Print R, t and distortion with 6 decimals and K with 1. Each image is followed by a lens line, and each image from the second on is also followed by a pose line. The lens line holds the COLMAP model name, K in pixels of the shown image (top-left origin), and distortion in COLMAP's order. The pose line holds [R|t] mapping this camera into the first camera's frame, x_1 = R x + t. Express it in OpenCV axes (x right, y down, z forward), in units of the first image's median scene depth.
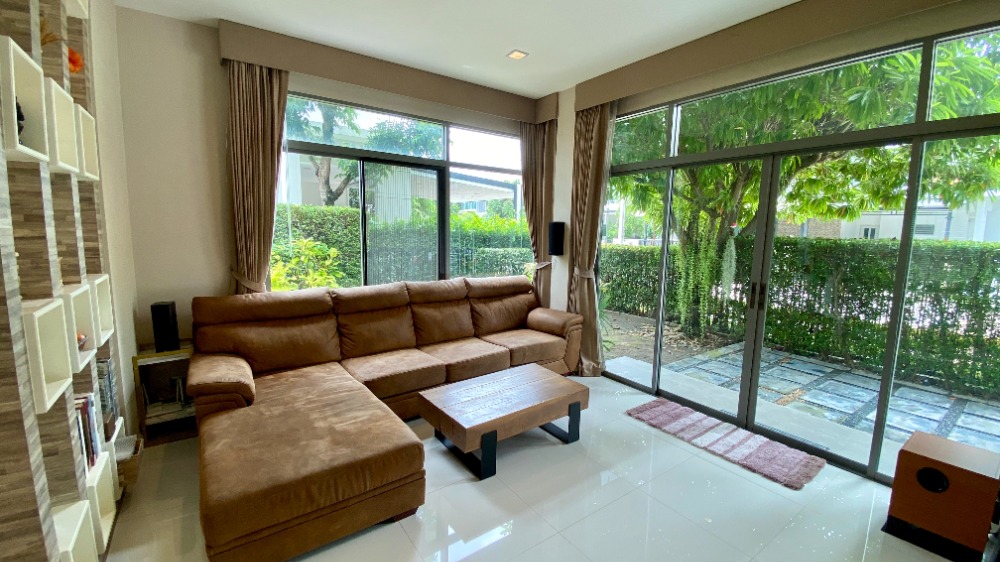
lens RADIAL K [[411.1, 0, 500.0], [0, 411.1, 281.0], [0, 0, 1]] dist [0.002738, -0.012290]
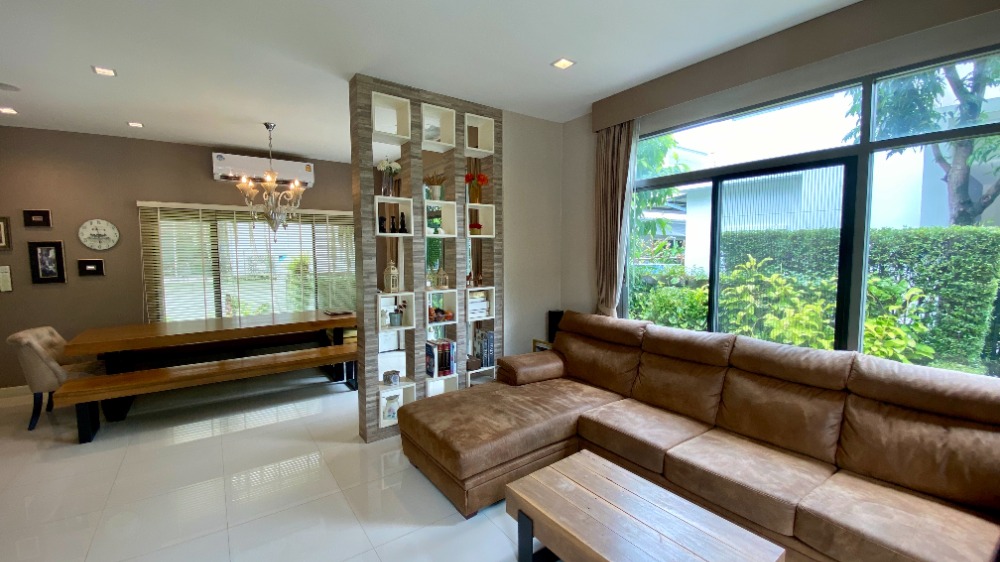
lens RADIAL K [[402.1, 0, 495.7], [0, 402.1, 281.2], [0, 0, 1]] dist [0.018066, -0.020460]
pose [[-0.006660, 0.058511, -0.998265, 0.421261], [-0.123791, 0.990560, 0.058885, -0.072381], [0.992286, 0.123969, 0.000646, 0.508541]]
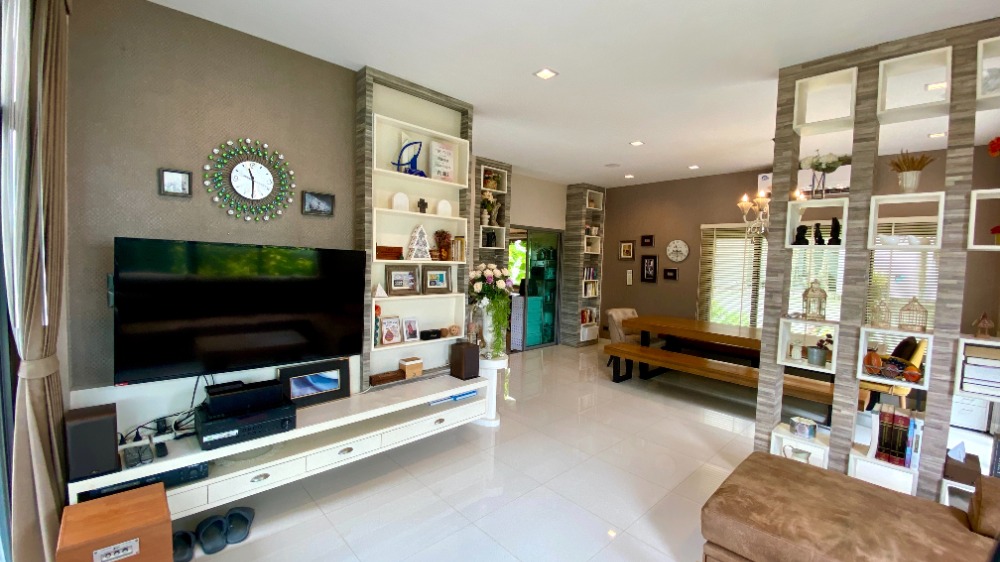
lens RADIAL K [[402.1, 0, 495.7], [0, 402.1, 281.2], [0, 0, 1]] dist [0.018066, -0.020460]
pose [[-0.992095, -0.038324, -0.119494, 0.185638], [-0.059887, 0.981388, 0.182461, -0.126451], [0.110277, 0.188175, -0.975925, 0.873877]]
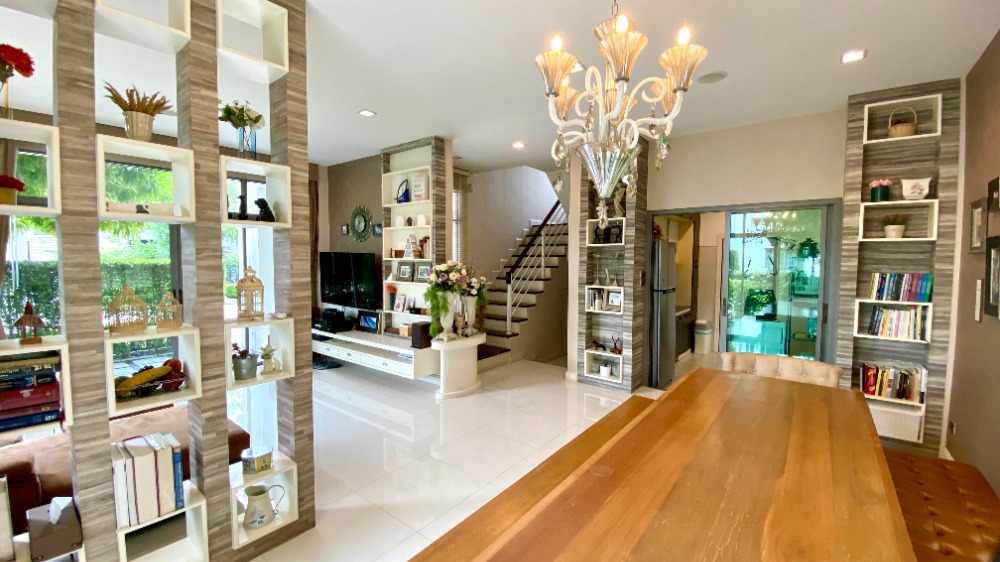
lens RADIAL K [[402.1, 0, 495.7], [0, 402.1, 281.2], [0, 0, 1]] dist [0.018066, -0.020460]
pose [[-0.263533, -0.074427, 0.961775, -0.976567], [0.113236, 0.987739, 0.107464, -0.043730], [-0.957981, 0.137227, -0.251874, 0.126566]]
